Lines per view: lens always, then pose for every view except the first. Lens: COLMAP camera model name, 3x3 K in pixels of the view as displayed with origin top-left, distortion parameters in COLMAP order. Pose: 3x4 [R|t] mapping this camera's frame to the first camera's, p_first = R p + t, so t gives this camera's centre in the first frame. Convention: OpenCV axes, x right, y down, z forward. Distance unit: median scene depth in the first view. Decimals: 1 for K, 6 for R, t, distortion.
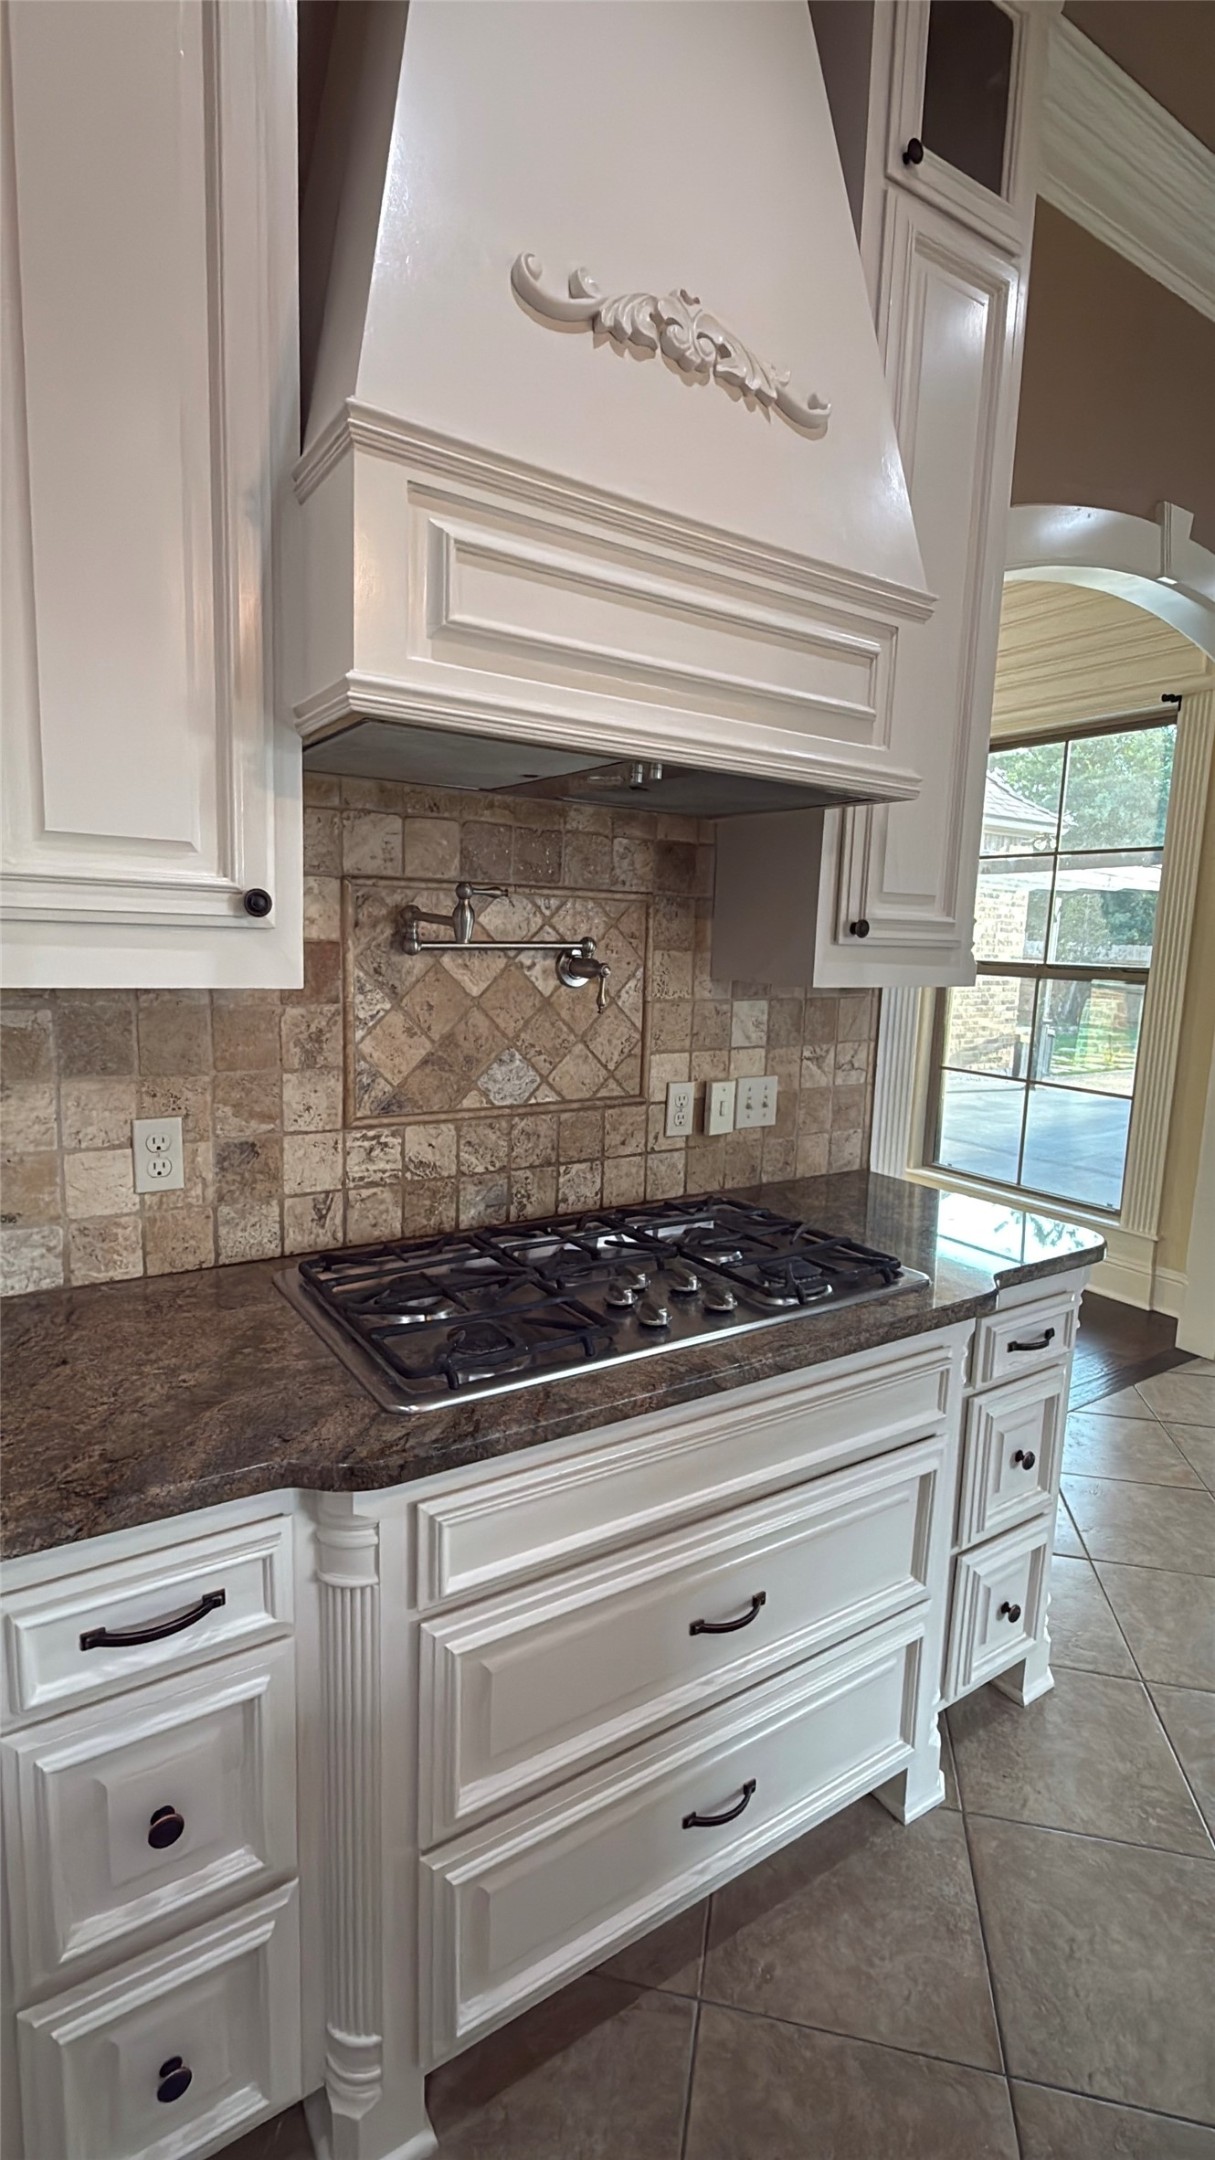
lens RADIAL K [[998.3, 0, 604.3], [0, 998.3, 1082.2], [0, 0, 1]] dist [0.002544, 0.000788]
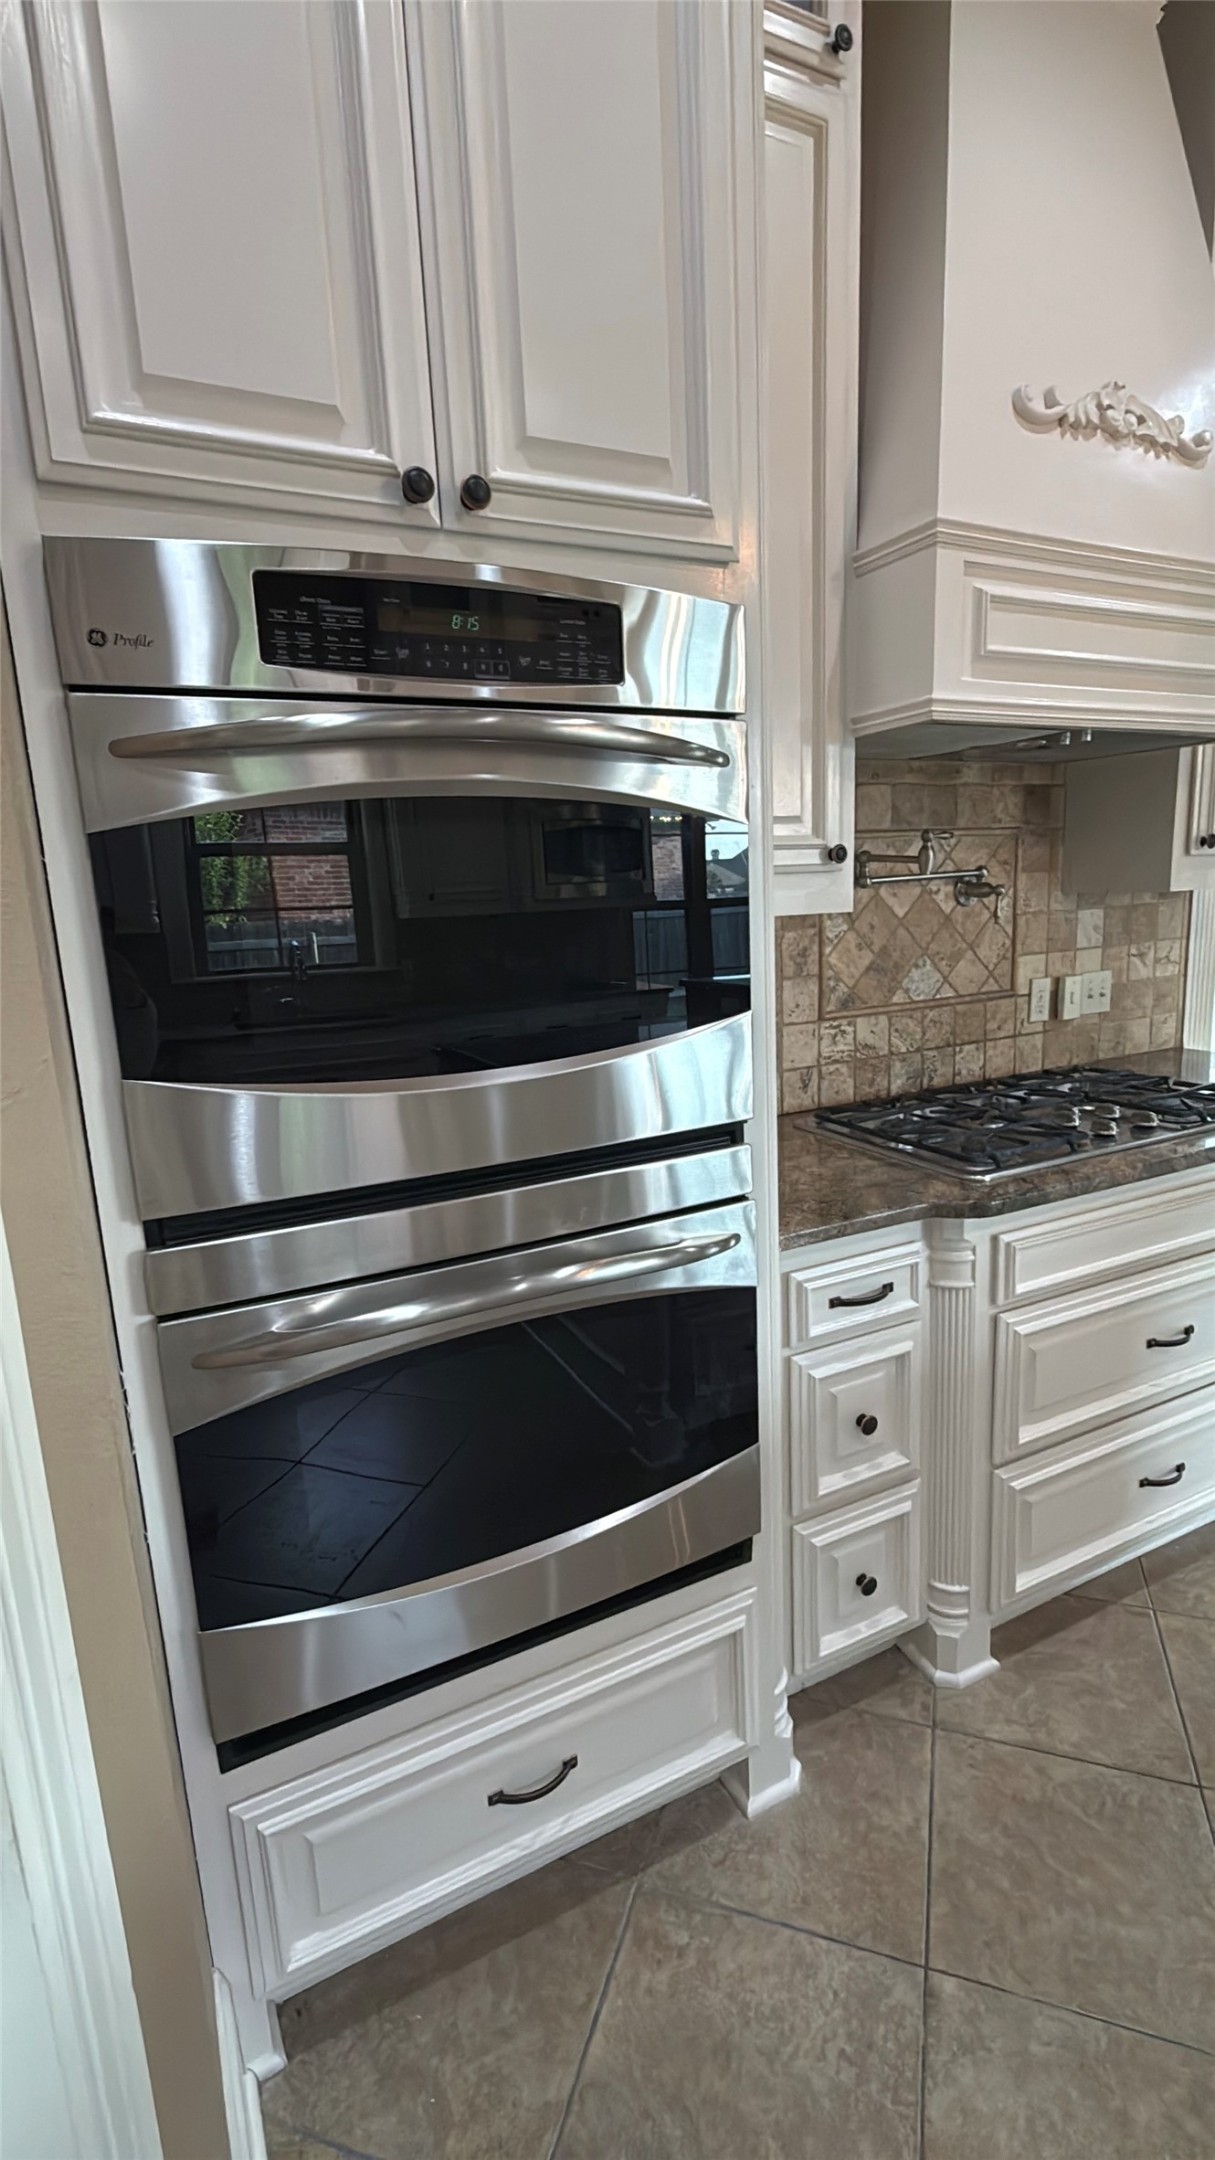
lens RADIAL K [[998.3, 0, 604.3], [0, 998.3, 1082.2], [0, 0, 1]] dist [0.002544, 0.000788]
pose [[0.989883, -0.050726, -0.132506, -0.364168], [0.056849, 0.997463, 0.042842, 0.054187], [0.129996, -0.049941, 0.990256, -0.379699]]
